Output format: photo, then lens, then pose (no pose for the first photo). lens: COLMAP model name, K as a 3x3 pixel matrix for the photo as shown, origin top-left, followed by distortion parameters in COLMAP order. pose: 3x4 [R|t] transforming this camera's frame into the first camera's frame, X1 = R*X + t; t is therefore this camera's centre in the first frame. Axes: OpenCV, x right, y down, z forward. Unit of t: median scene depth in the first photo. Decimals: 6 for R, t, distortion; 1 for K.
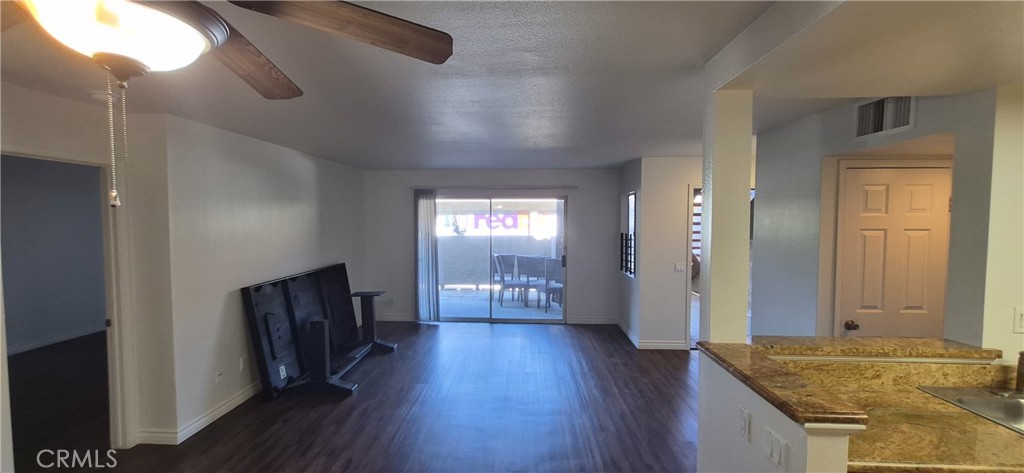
lens RADIAL K [[404.2, 0, 512.0], [0, 404.2, 236.5], [0, 0, 1]] dist [0.000532, -0.000108]
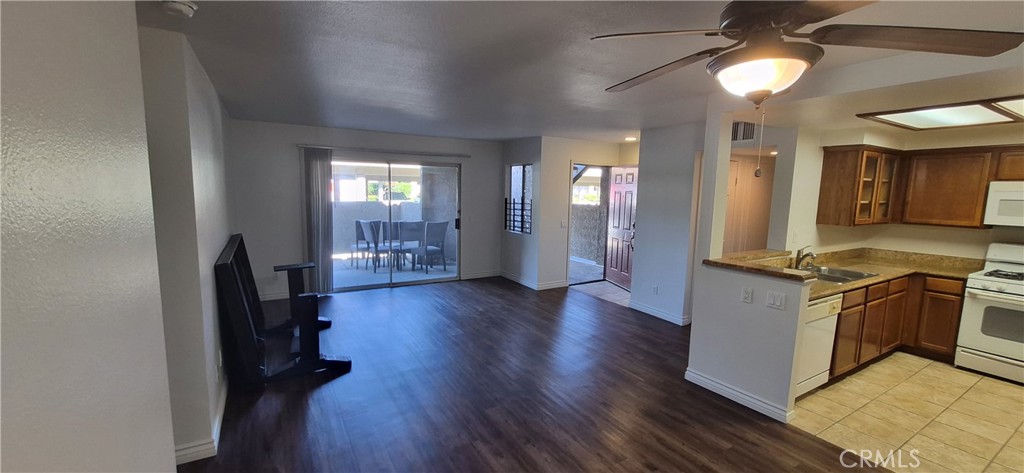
lens RADIAL K [[404.1, 0, 506.8], [0, 404.1, 236.5], [0, 0, 1]] dist [0.000462, 0.000072]
pose [[0.840253, -0.054505, 0.539448, -0.360989], [0.008392, 0.996123, 0.087575, 0.000454], [-0.542130, -0.069058, 0.837452, 0.005846]]
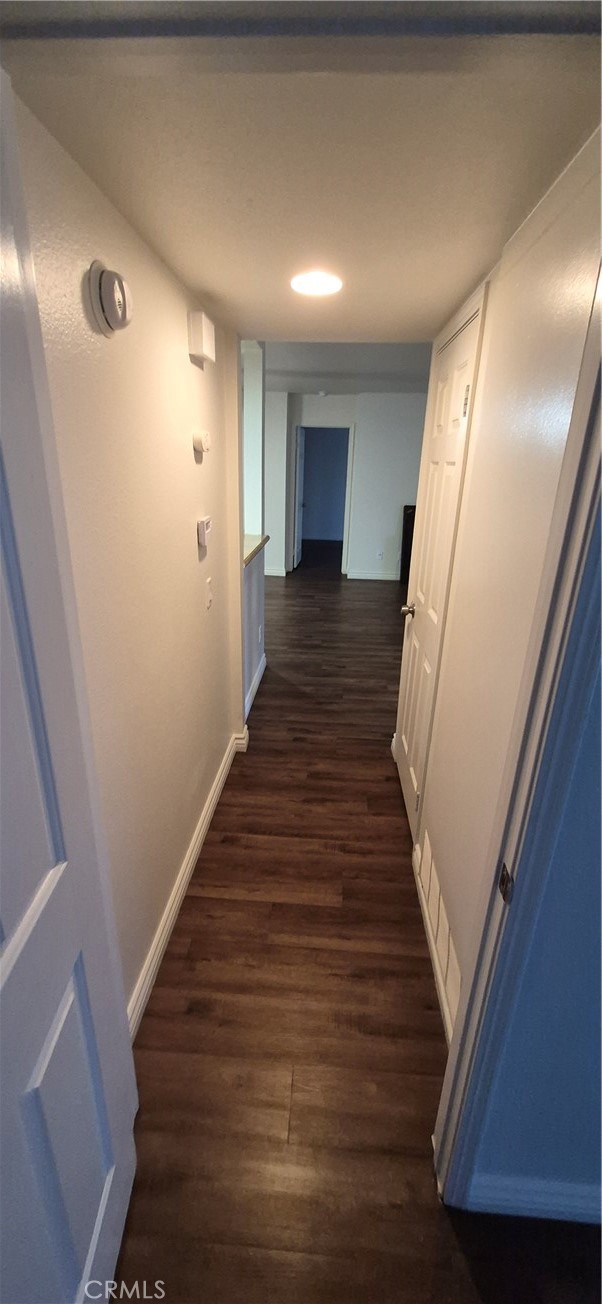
lens RADIAL K [[514.6, 0, 301.6], [0, 514.6, 645.0], [0, 0, 1]] dist [0.000462, 0.000072]
pose [[-0.028715, 0.336165, -0.941365, 0.780694], [-0.069838, 0.938777, 0.337371, -0.005213], [0.997145, 0.075431, -0.003480, 0.381300]]
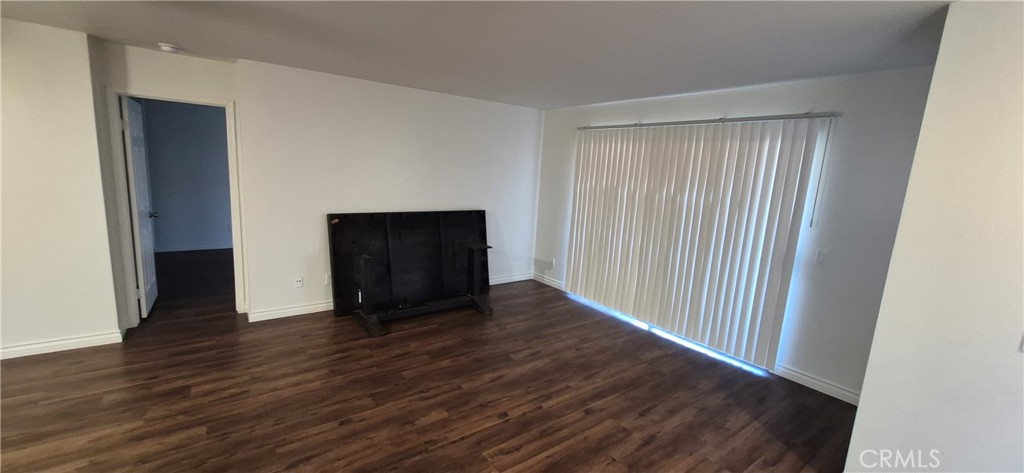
lens RADIAL K [[404.1, 0, 506.8], [0, 404.1, 236.5], [0, 0, 1]] dist [0.000462, 0.000072]
pose [[0.621075, 0.166330, -0.765898, 0.308897], [-0.090199, 0.985897, 0.140965, -0.009405], [0.778544, -0.018467, 0.627319, 0.391719]]
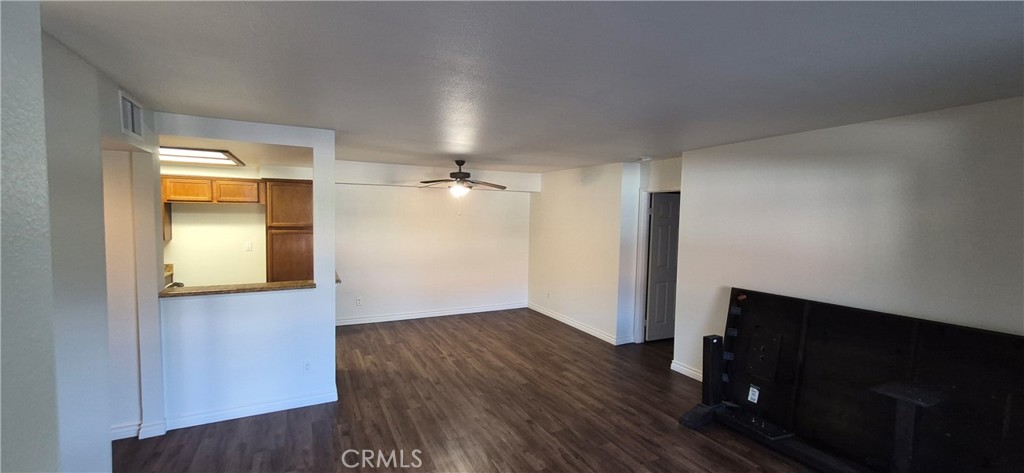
lens RADIAL K [[404.1, 0, 506.8], [0, 404.1, 236.5], [0, 0, 1]] dist [0.000462, 0.000072]
pose [[-0.874648, 0.010893, -0.484636, 0.213968], [-0.037940, 0.995143, 0.090839, -0.046613], [0.483272, 0.097839, -0.869986, 0.939018]]
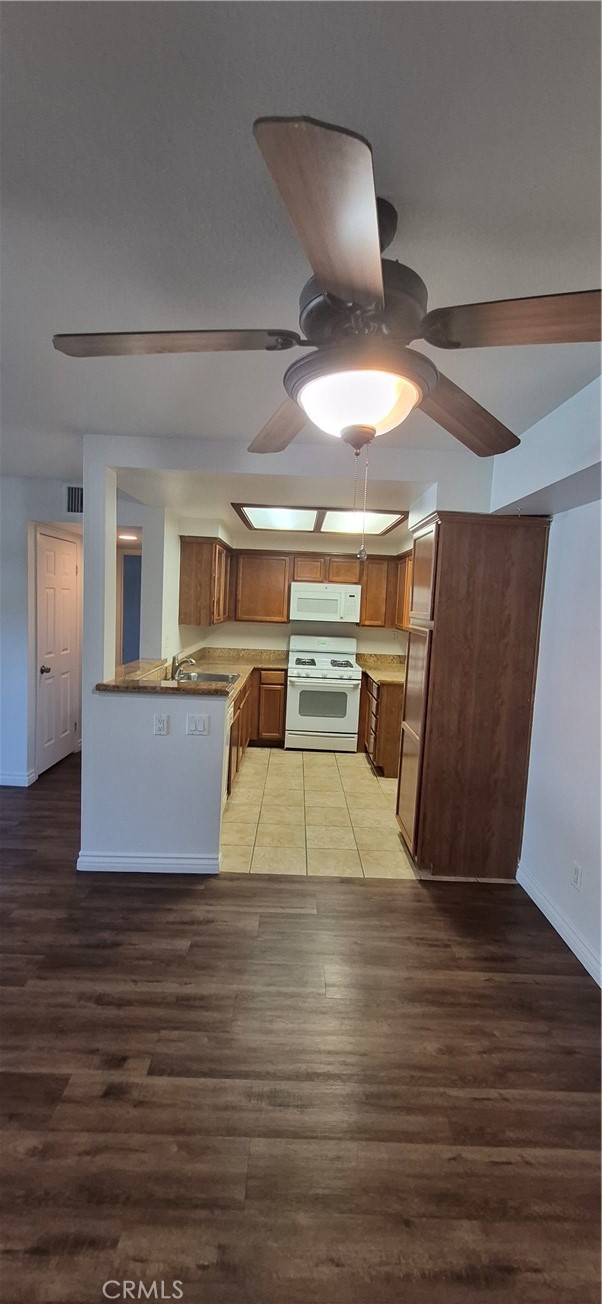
lens RADIAL K [[514.6, 0, 301.6], [0, 514.6, 645.0], [0, 0, 1]] dist [0.000462, 0.000072]
pose [[-0.046587, -0.093784, 0.994502, -0.311434], [-0.005282, 0.995592, 0.093640, 0.002082], [-0.998900, -0.000890, -0.046877, 0.150615]]
